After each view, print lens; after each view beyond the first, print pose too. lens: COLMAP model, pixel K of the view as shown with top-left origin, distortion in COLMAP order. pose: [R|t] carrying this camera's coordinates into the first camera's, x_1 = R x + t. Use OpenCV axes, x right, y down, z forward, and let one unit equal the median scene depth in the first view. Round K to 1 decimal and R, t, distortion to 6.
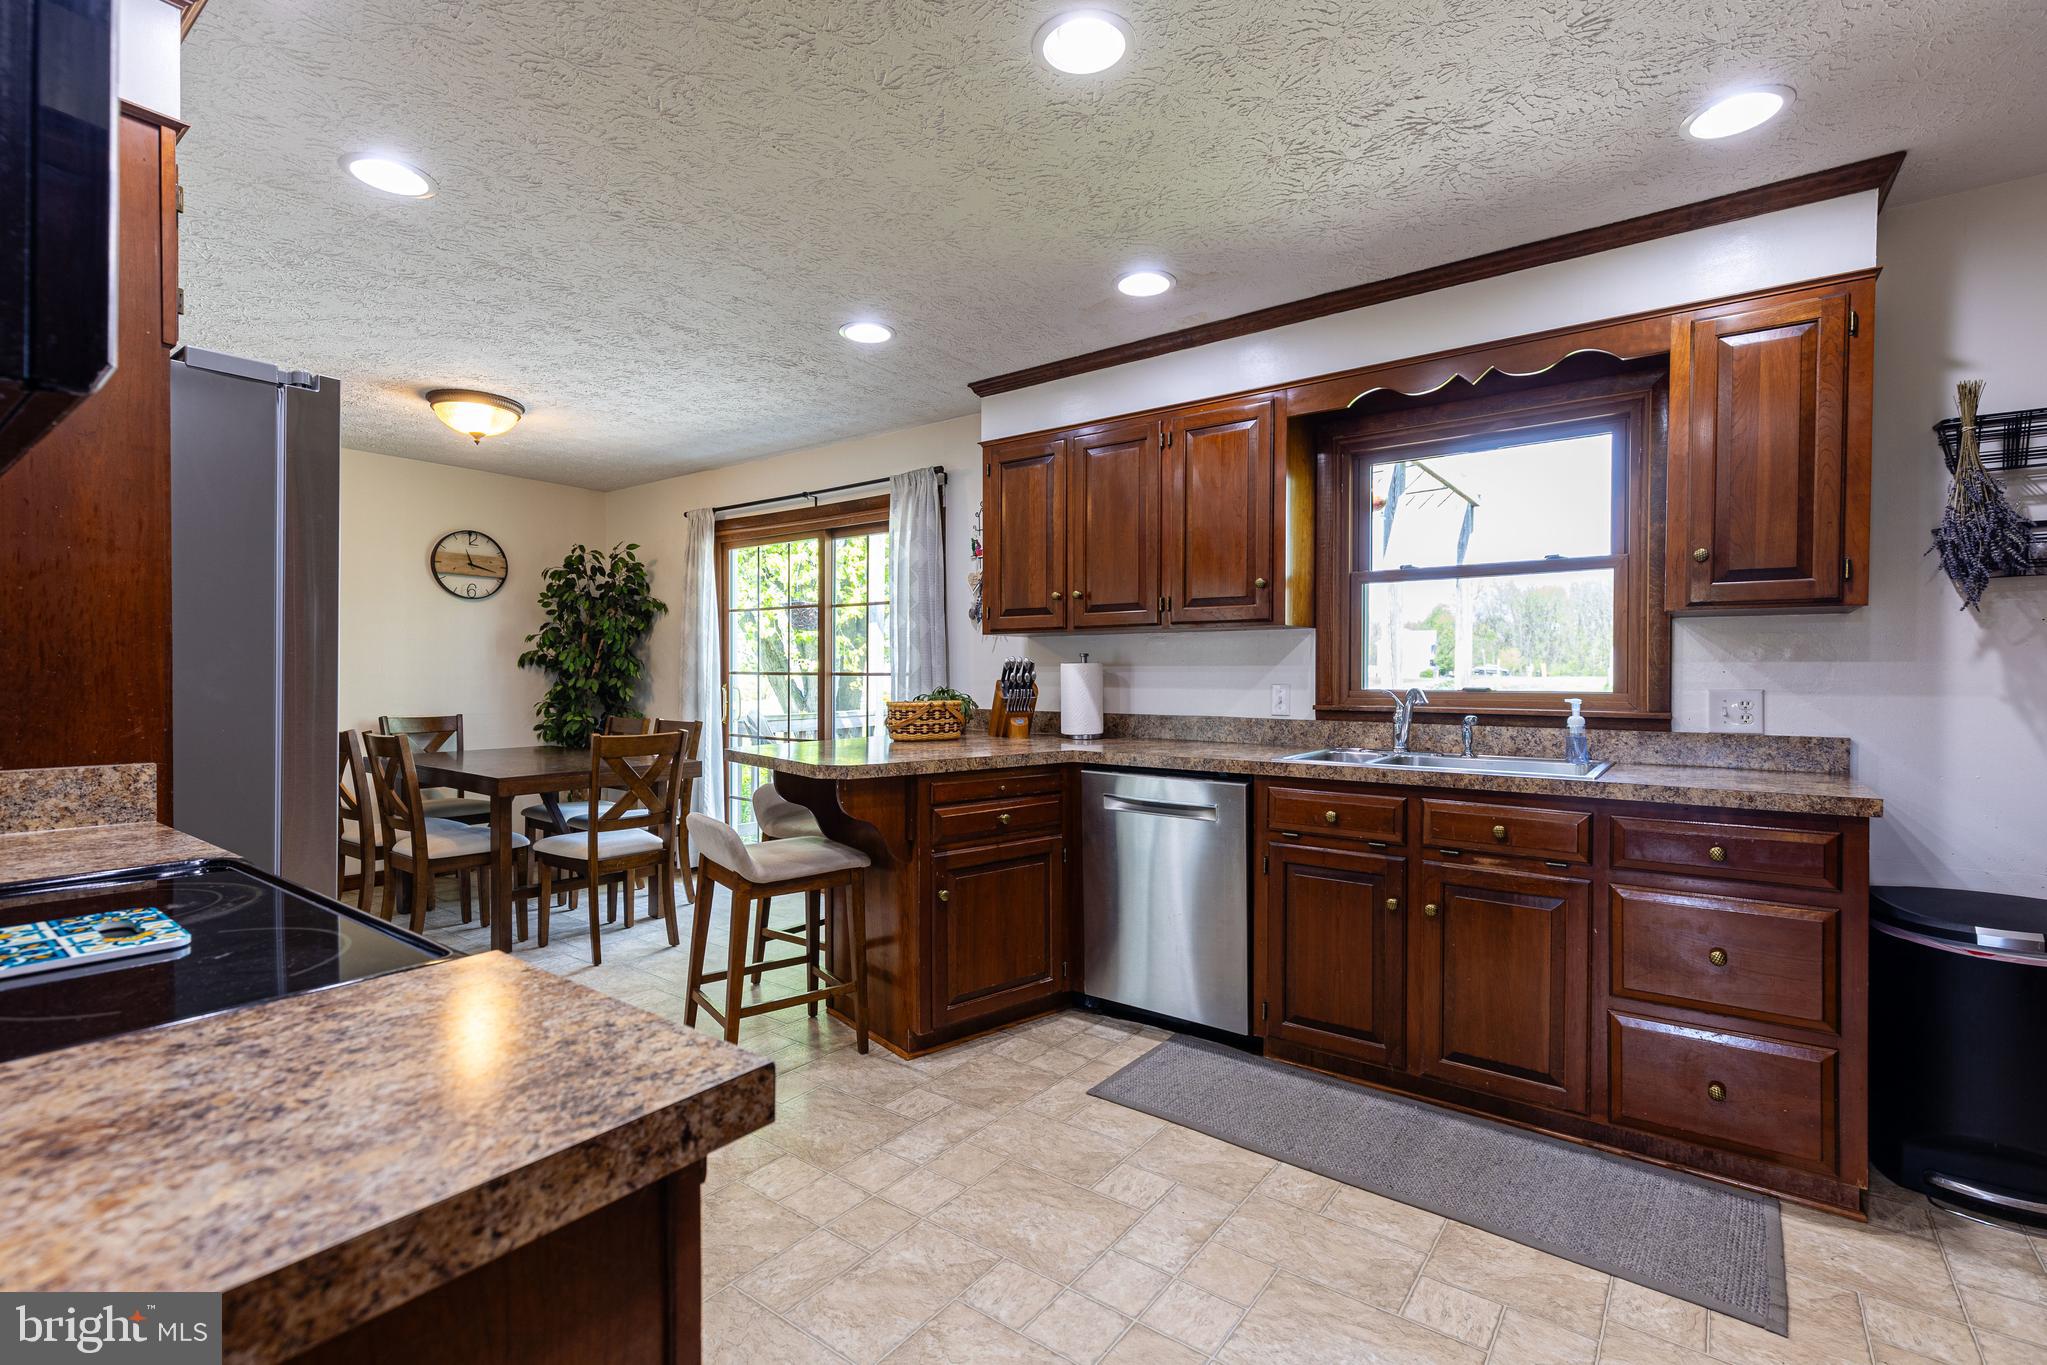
lens RADIAL K [[923.8, 0, 1028.1], [0, 923.8, 683.3], [0, 0, 1]] dist [0.014050, -0.004345]
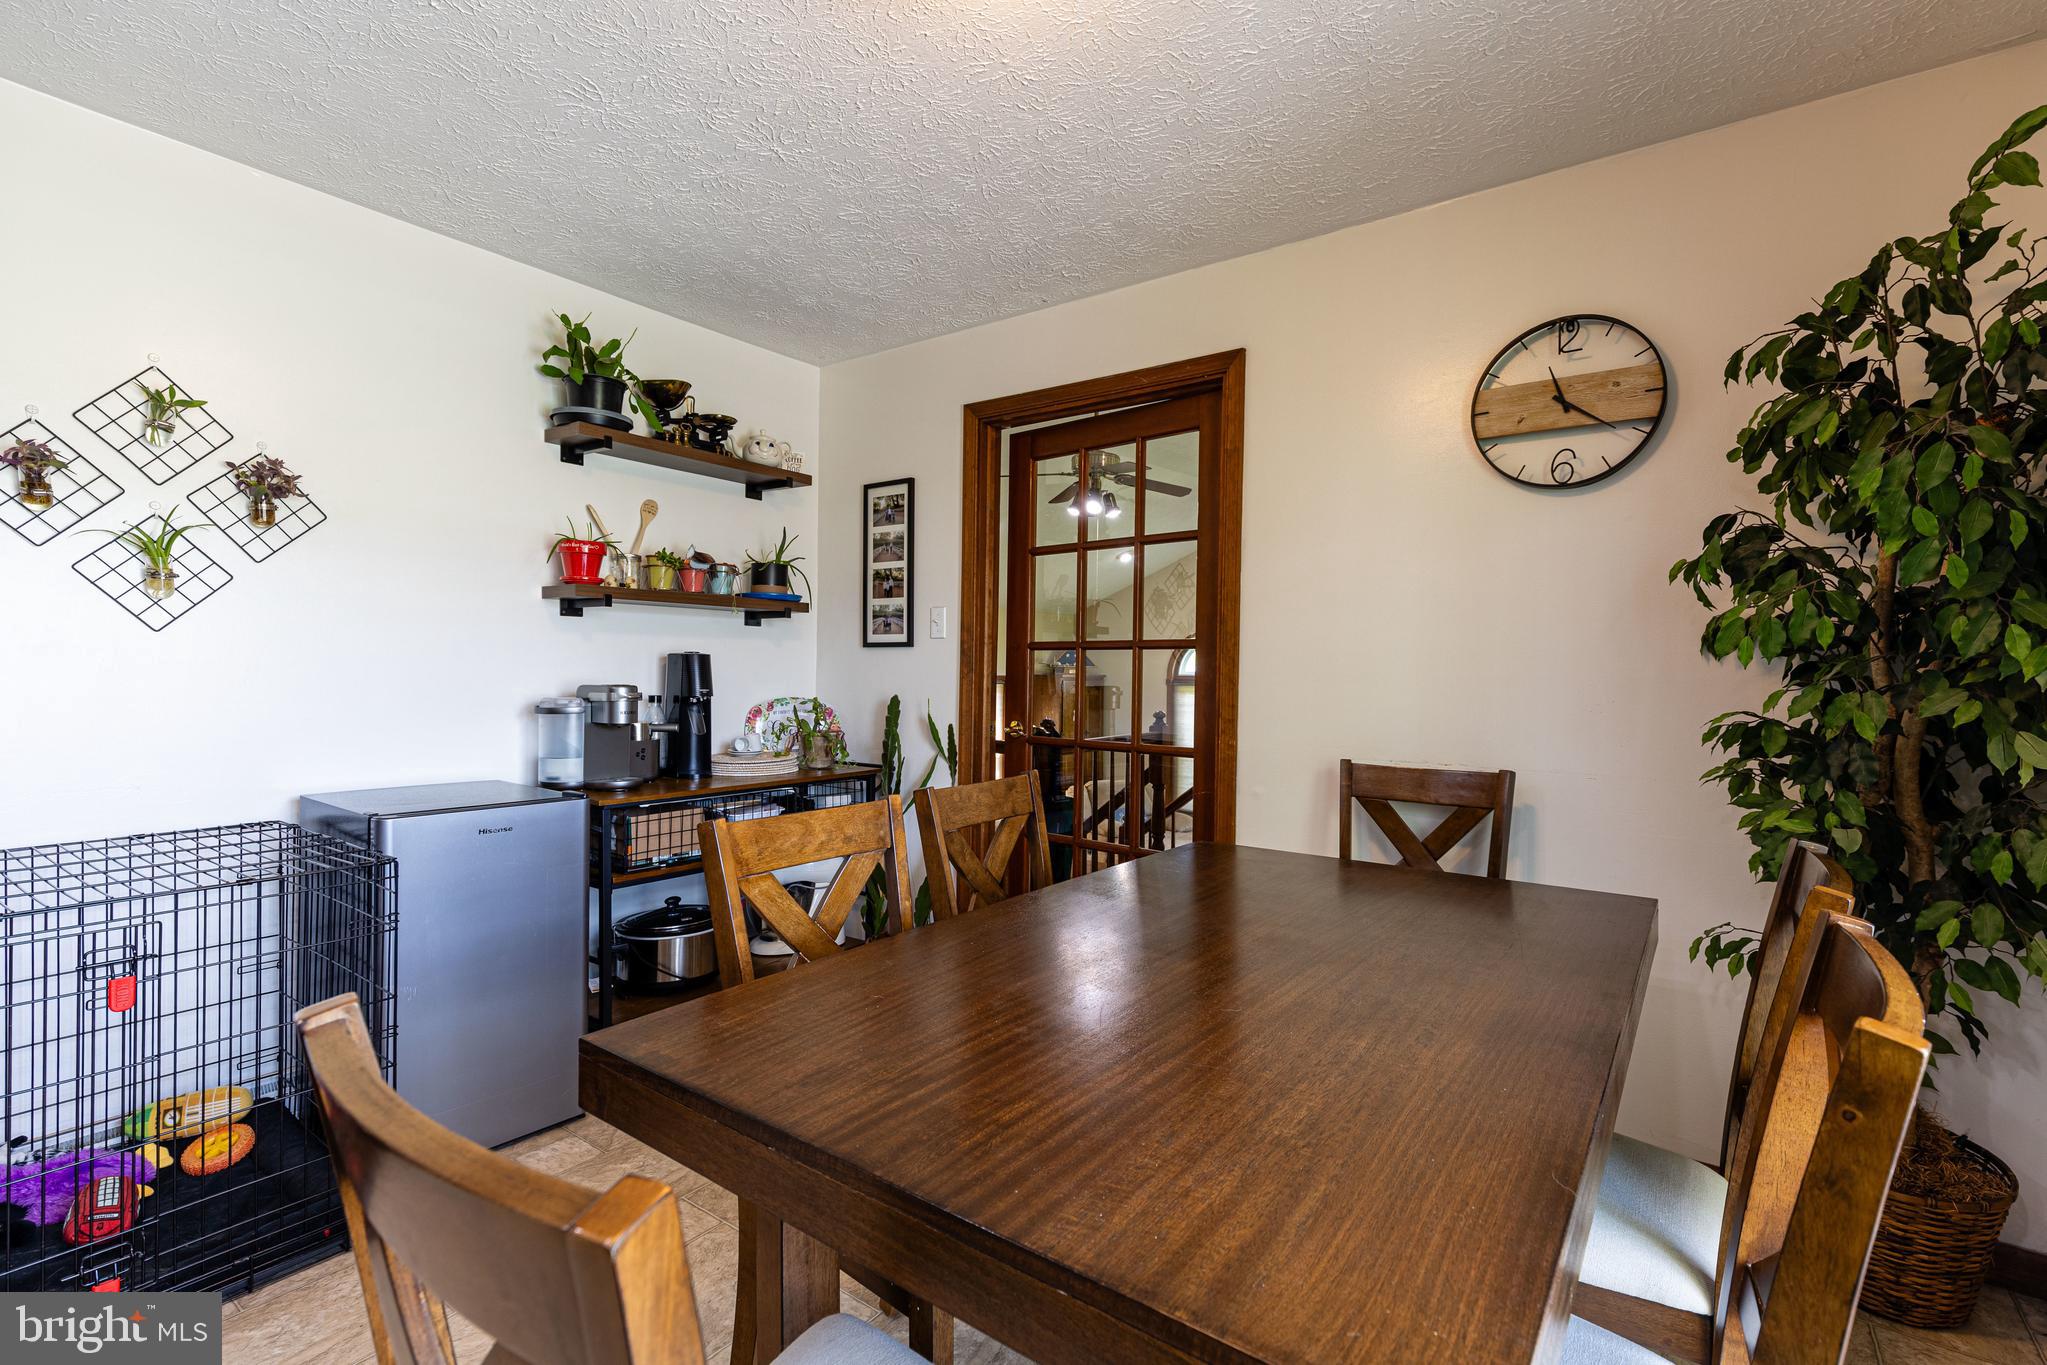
lens RADIAL K [[923.8, 0, 1028.1], [0, 923.8, 683.3], [0, 0, 1]] dist [0.014050, -0.004345]
pose [[0.016688, 0.011125, -0.999799, -0.352927], [-0.020317, 0.999735, 0.010785, -0.009019], [0.999654, 0.020133, 0.016909, 1.353312]]
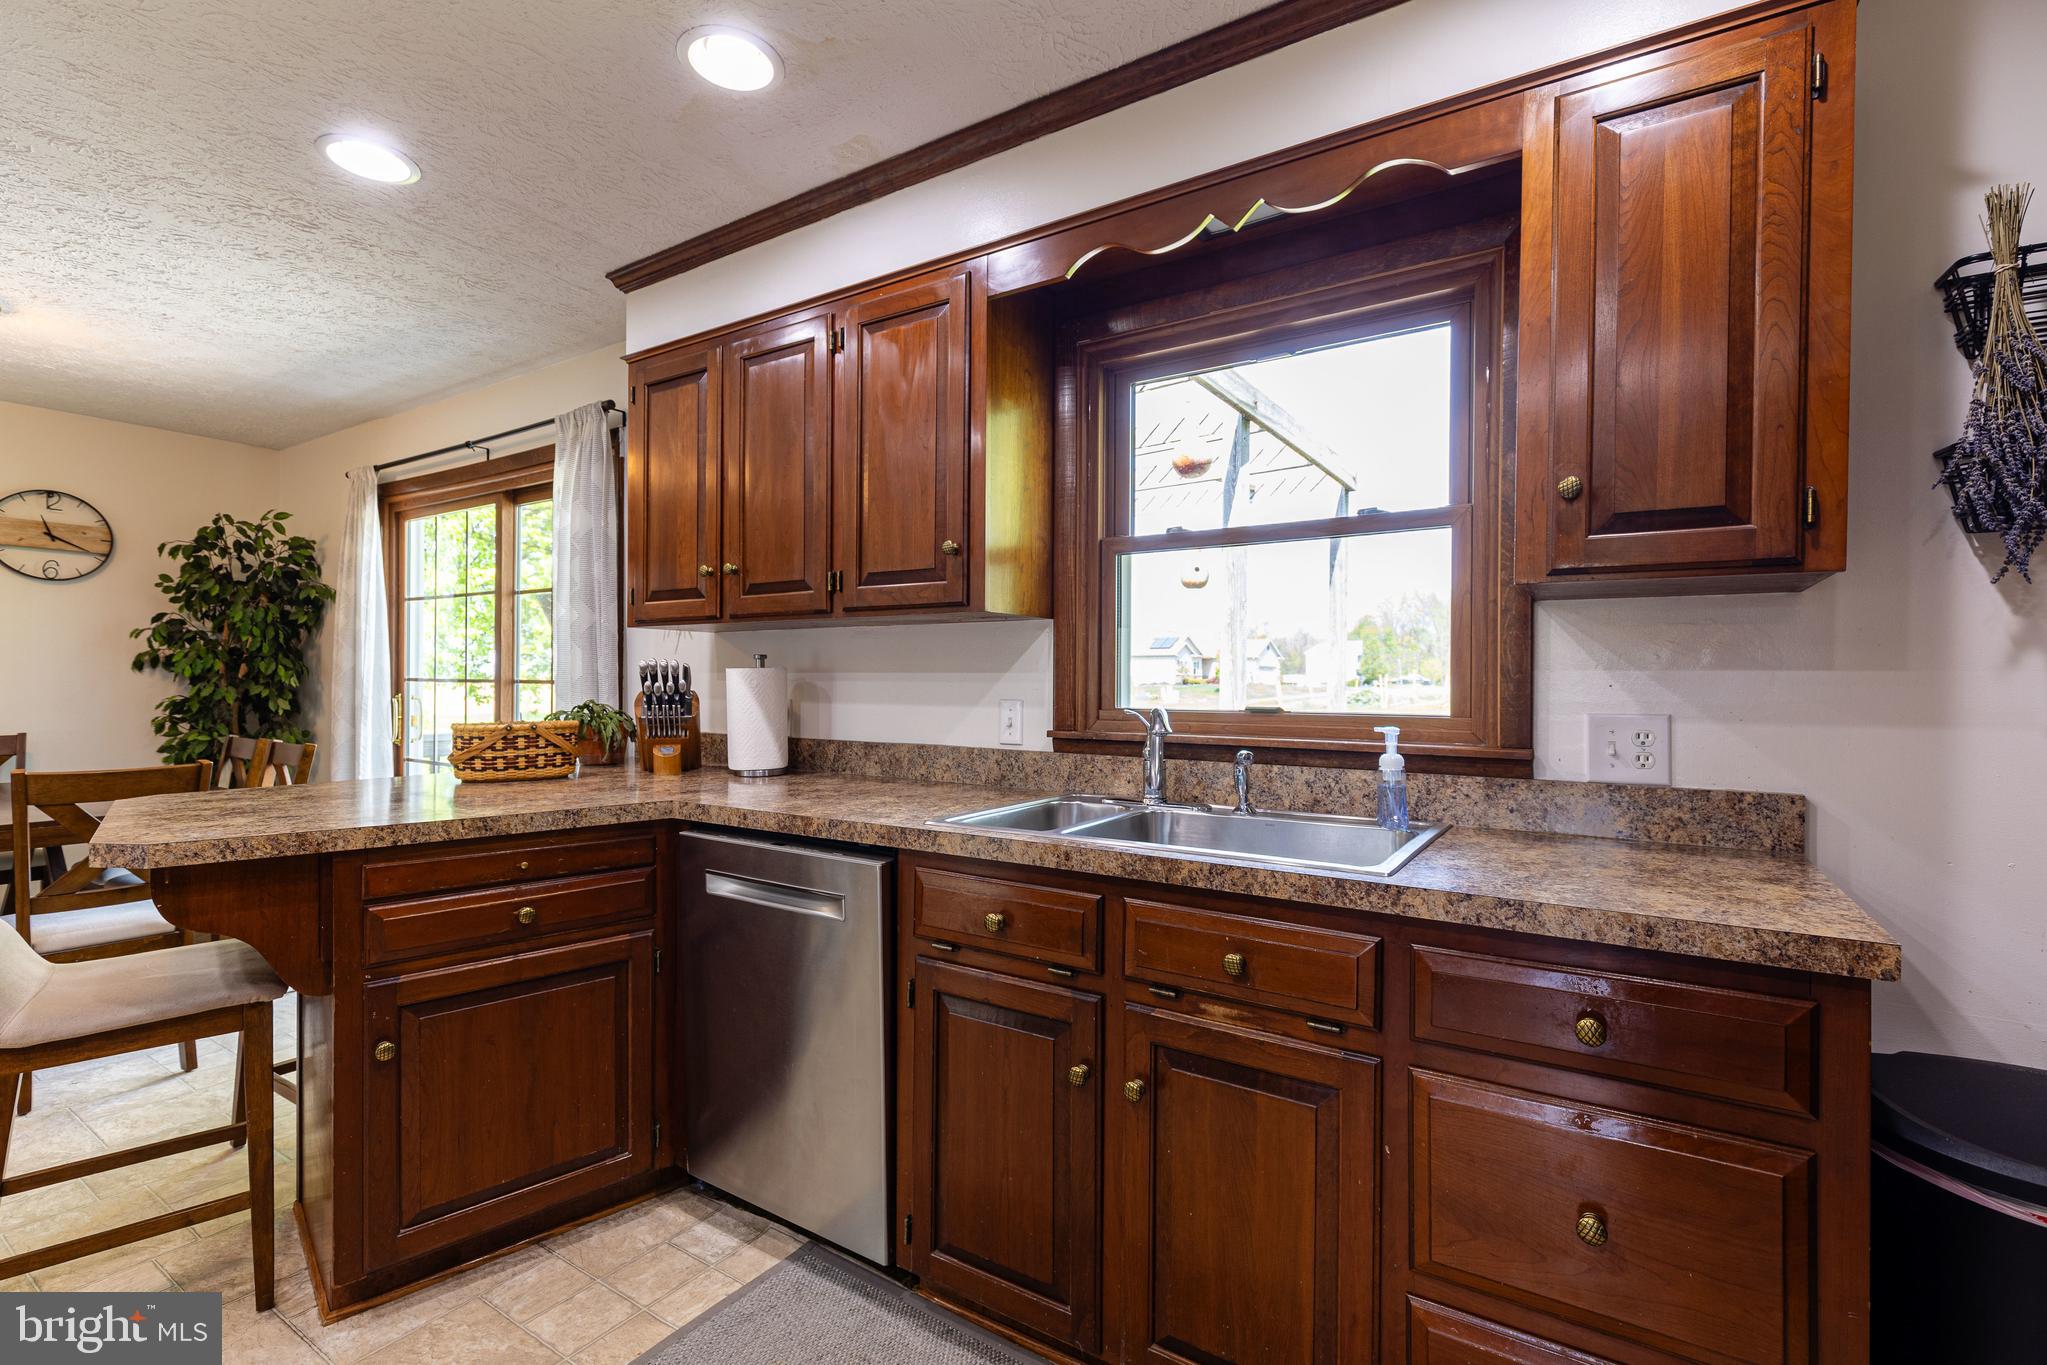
lens RADIAL K [[923.8, 0, 1028.1], [0, 923.8, 683.3], [0, 0, 1]] dist [0.014050, -0.004345]
pose [[0.997738, 0.004368, 0.067084, 0.259667], [-0.003805, 0.999956, -0.008521, -0.005907], [-0.067118, 0.008247, 0.997711, 0.331276]]
